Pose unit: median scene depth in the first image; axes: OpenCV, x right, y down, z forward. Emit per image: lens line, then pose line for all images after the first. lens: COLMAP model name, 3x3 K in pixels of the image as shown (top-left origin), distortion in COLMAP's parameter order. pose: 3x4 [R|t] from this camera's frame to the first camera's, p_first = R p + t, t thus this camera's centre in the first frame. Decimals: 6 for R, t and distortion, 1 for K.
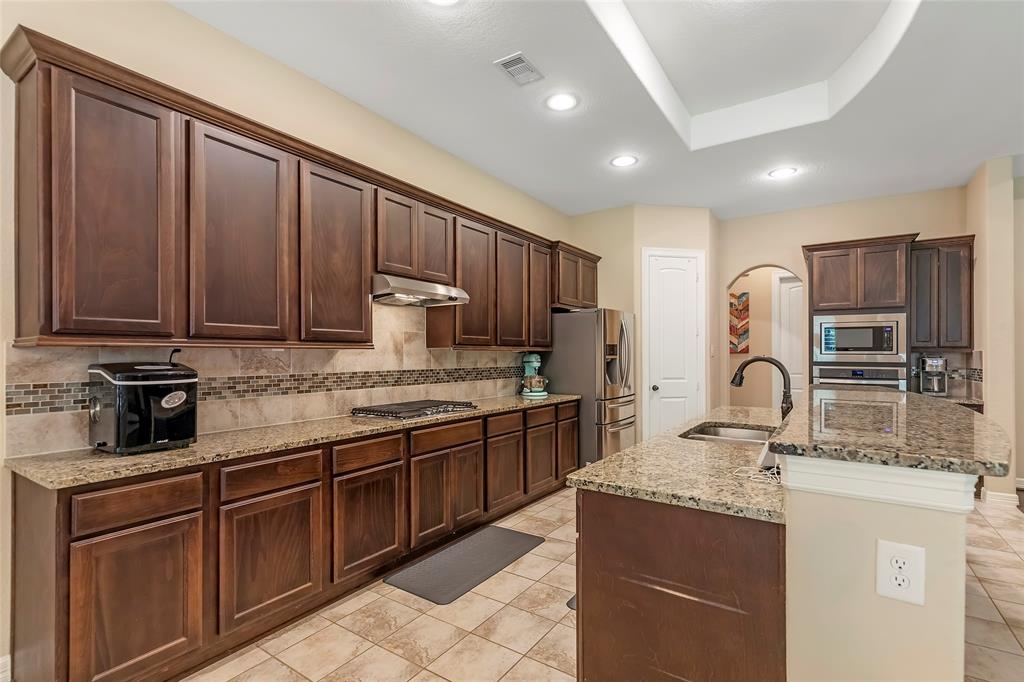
lens RADIAL K [[474.9, 0, 518.6], [0, 474.9, 351.3], [0, 0, 1]] dist [0.013860, -0.002527]
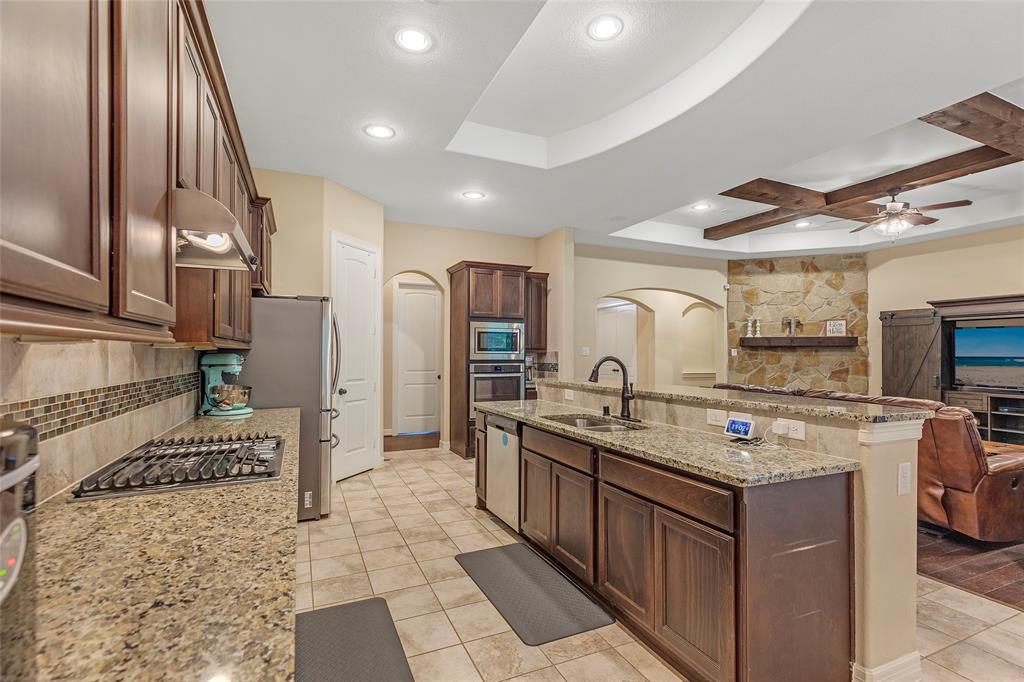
lens RADIAL K [[474.9, 0, 515.6], [0, 474.9, 351.1], [0, 0, 1]] dist [0.013860, -0.002527]
pose [[0.529229, 0.004456, 0.848467, -0.379541], [-0.007428, 0.999972, -0.000619, -0.000290], [-0.848446, -0.005975, 0.529248, 0.330435]]
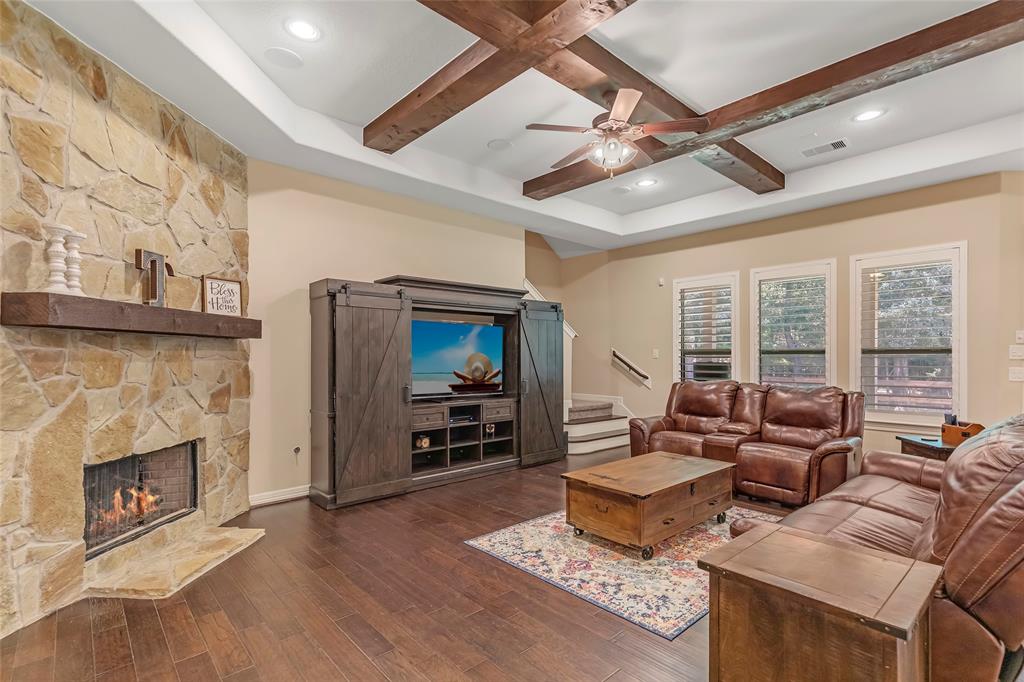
lens RADIAL K [[474.9, 0, 516.0], [0, 474.9, 354.7], [0, 0, 1]] dist [0.013860, -0.002527]
pose [[-0.970173, -0.002115, 0.242406, 1.160816], [-0.003117, 0.999988, -0.003748, 0.002303], [-0.242395, -0.004391, -0.970168, 0.957910]]
